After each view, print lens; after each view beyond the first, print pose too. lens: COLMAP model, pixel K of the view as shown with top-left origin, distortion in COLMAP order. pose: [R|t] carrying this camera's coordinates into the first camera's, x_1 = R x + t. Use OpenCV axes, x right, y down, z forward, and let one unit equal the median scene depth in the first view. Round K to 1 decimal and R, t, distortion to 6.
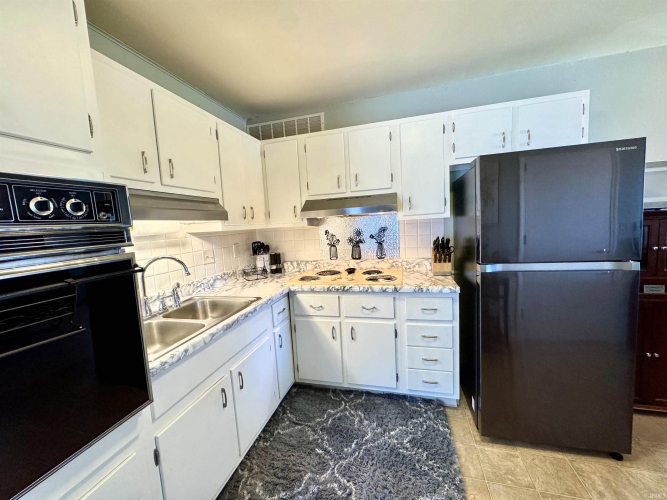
lens RADIAL K [[267.4, 0, 333.5], [0, 267.4, 250.0], [0, 0, 1]] dist [-0.000181, 0.000143]
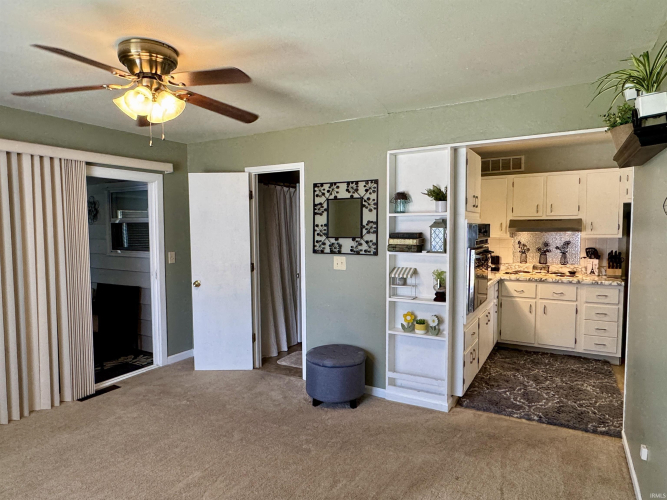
lens RADIAL K [[412.4, 0, 333.5], [0, 412.4, 250.0], [0, 0, 1]] dist [0.001711, 0.000409]
pose [[0.964737, 0.064996, -0.255064, -0.495583], [-0.072902, 0.997104, -0.021658, 0.105599], [0.252918, 0.039489, 0.966681, -1.545298]]
